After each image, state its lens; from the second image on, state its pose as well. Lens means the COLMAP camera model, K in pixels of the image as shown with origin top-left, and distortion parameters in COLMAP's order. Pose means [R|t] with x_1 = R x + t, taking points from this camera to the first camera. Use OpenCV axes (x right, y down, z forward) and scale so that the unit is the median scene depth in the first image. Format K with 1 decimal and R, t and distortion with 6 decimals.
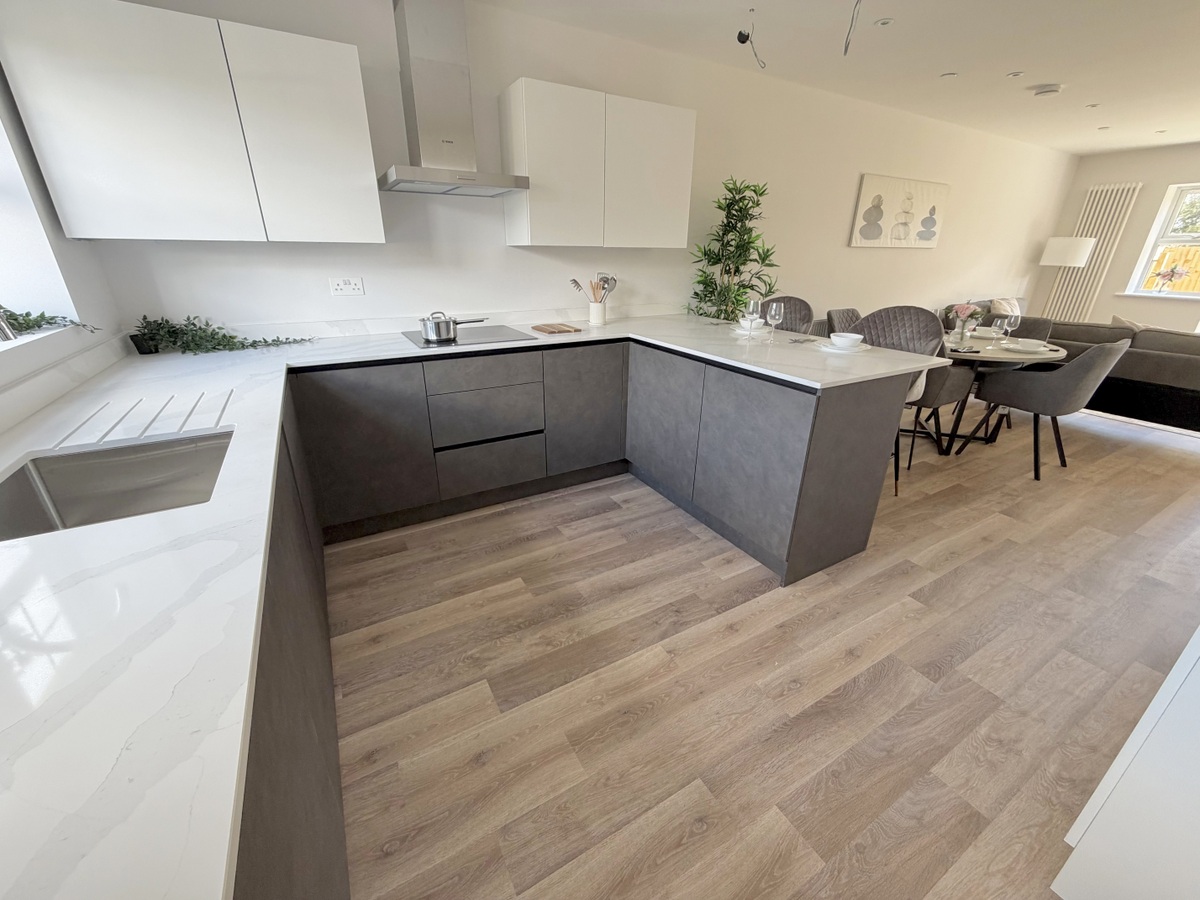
lens RADIAL K [[479.7, 0, 598.0], [0, 479.7, 451.0], [0, 0, 1]] dist [-0.002851, 0.000602]
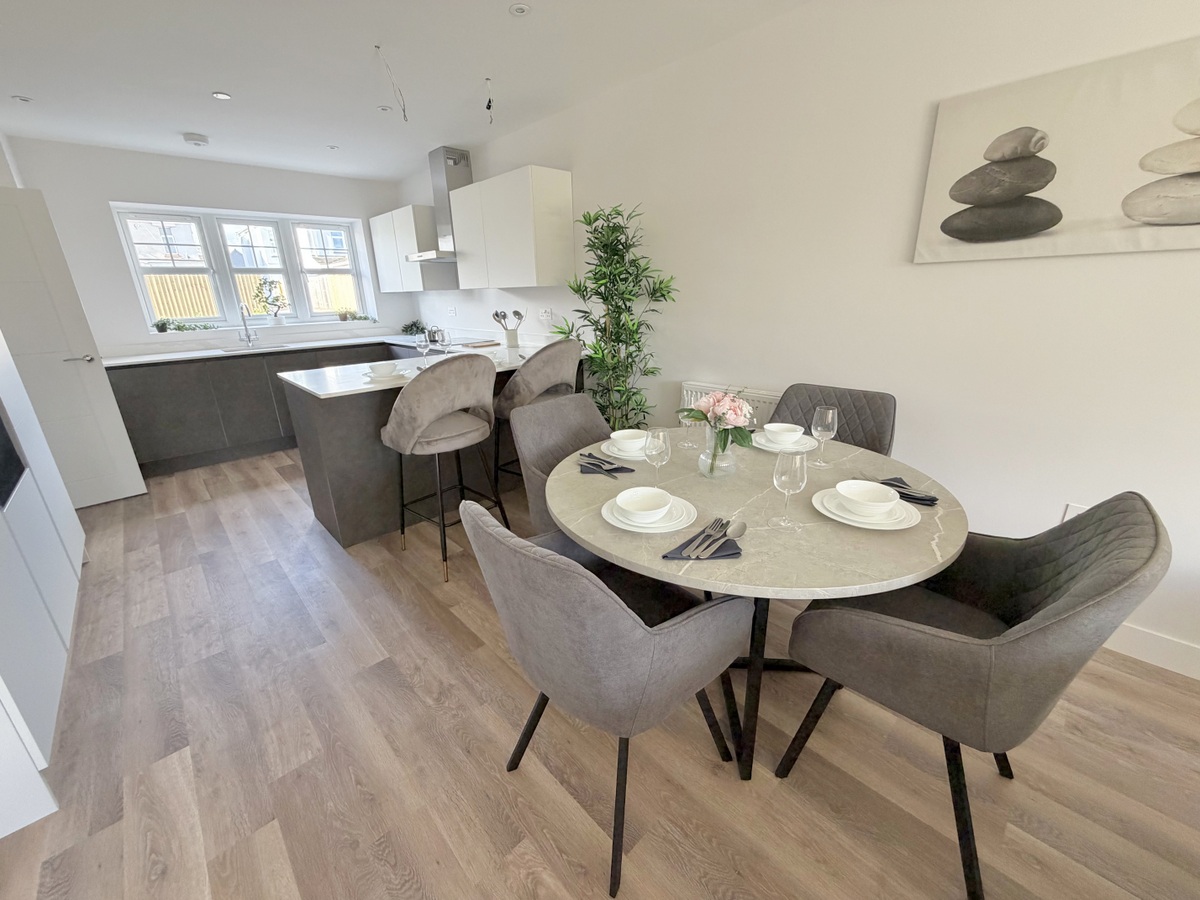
lens RADIAL K [[479.7, 0, 602.4], [0, 479.7, 451.6], [0, 0, 1]] dist [-0.002851, 0.000602]
pose [[0.236348, 0.298425, -0.924706, 1.238551], [-0.345546, 0.915272, 0.207062, -0.332246], [0.908151, 0.270590, 0.319442, 0.830471]]
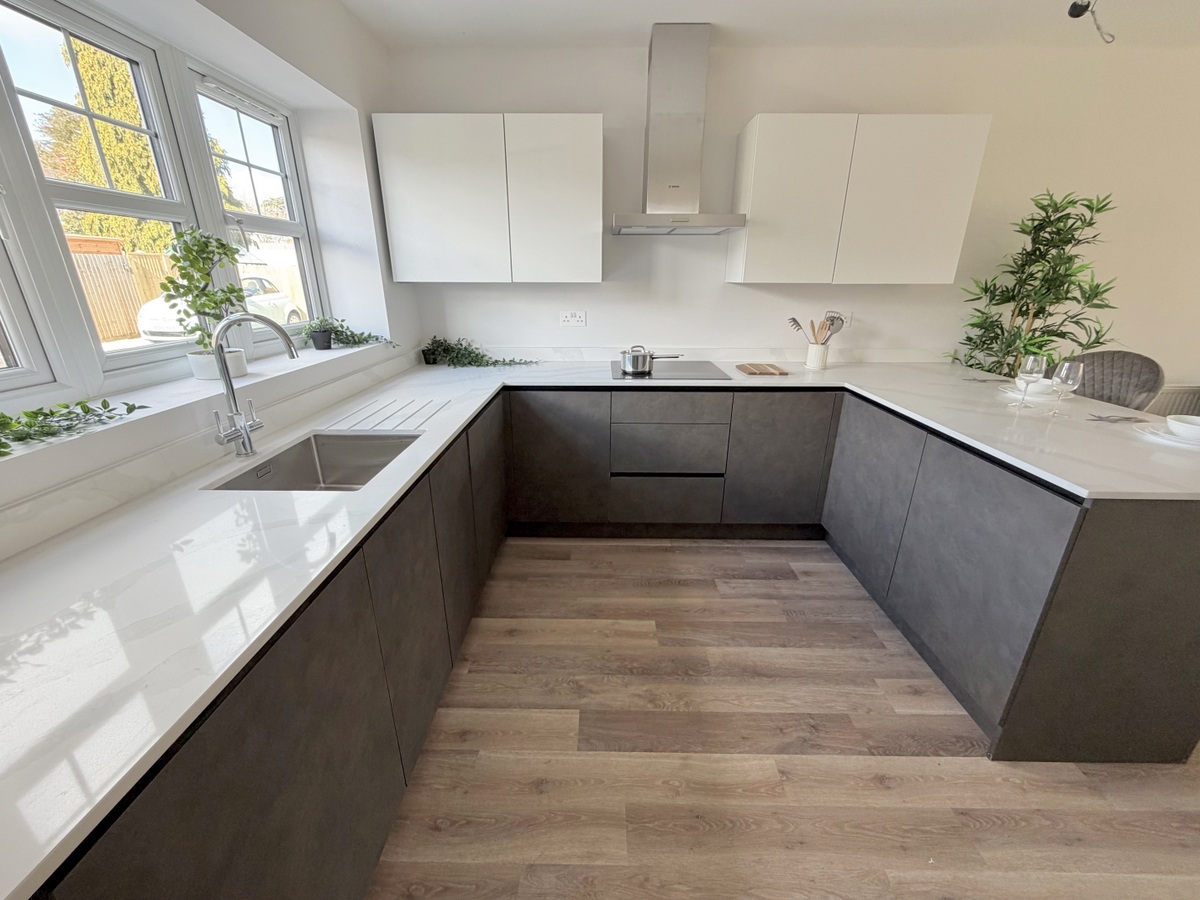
lens RADIAL K [[479.7, 0, 598.5], [0, 479.7, 449.9], [0, 0, 1]] dist [-0.002851, 0.000602]
pose [[0.859226, 0.166610, -0.483706, 0.099628], [-0.190820, 0.981625, -0.000845, -0.034609], [0.474677, 0.093027, 0.875230, 0.042086]]
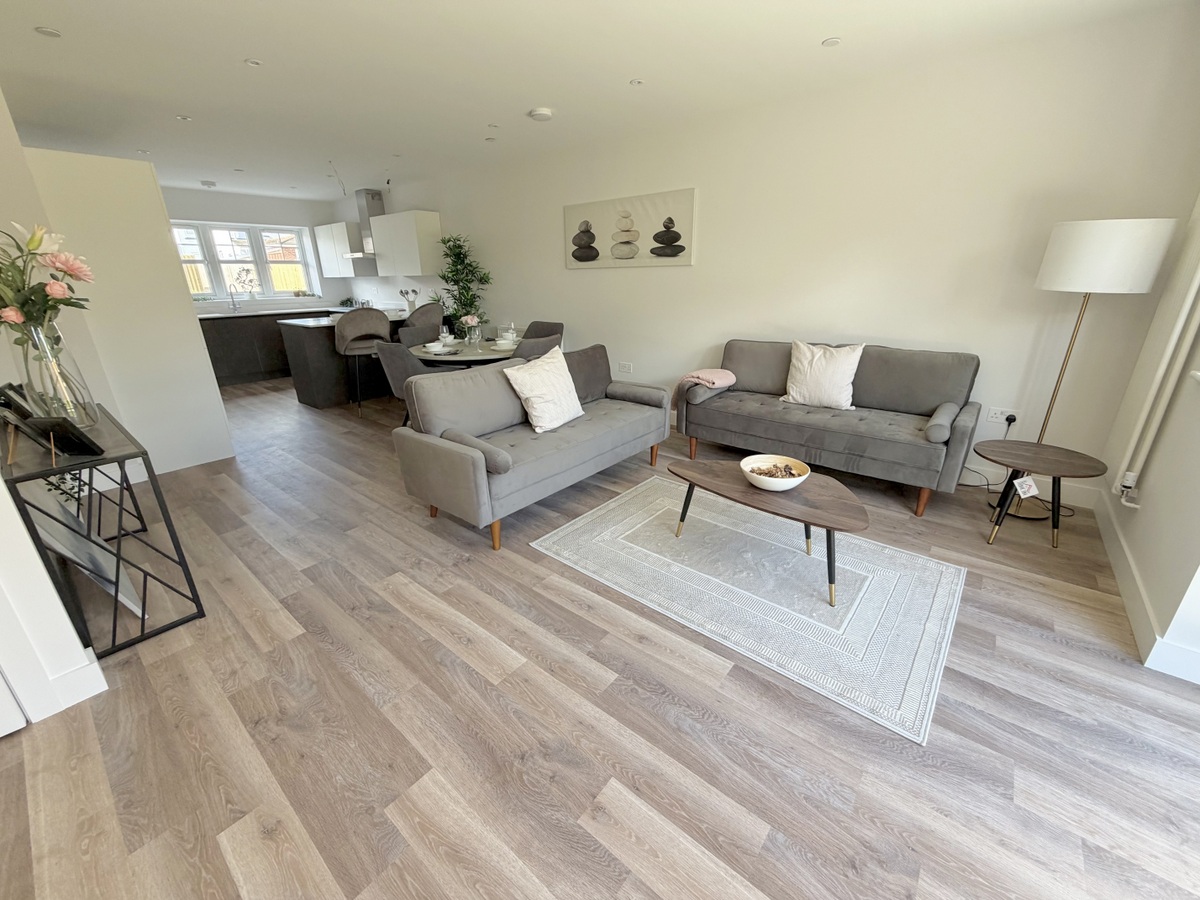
lens RADIAL K [[479.7, 0, 601.5], [0, 479.7, 452.4], [0, 0, 1]] dist [-0.002851, 0.000602]
pose [[0.351499, 0.313627, -0.882092, 2.242227], [-0.342358, 0.920016, 0.190686, -0.356922], [0.871343, 0.234965, 0.430758, 0.902259]]
